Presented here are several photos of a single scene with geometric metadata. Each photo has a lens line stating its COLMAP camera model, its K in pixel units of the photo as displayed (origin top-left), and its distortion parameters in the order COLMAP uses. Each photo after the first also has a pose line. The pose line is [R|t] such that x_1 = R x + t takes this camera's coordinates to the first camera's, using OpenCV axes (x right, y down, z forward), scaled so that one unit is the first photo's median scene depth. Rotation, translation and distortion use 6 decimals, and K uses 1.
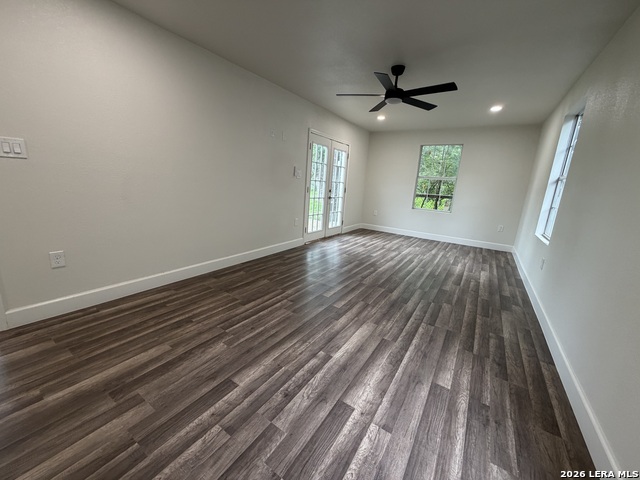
lens RADIAL K [[256.0, 0, 320.3], [0, 256.0, 241.0], [0, 0, 1]] dist [0.001129, -0.000085]
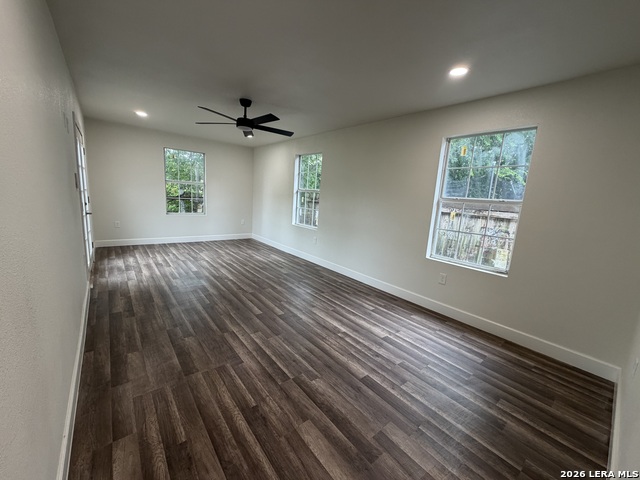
lens RADIAL K [[256.0, 0, 320.8], [0, 256.0, 238.0], [0, 0, 1]] dist [0.001129, -0.000085]
pose [[0.300452, -0.197746, 0.933073, -1.102352], [0.167092, 0.974056, 0.152627, -0.272747], [-0.939047, 0.110052, 0.325699, 0.532427]]
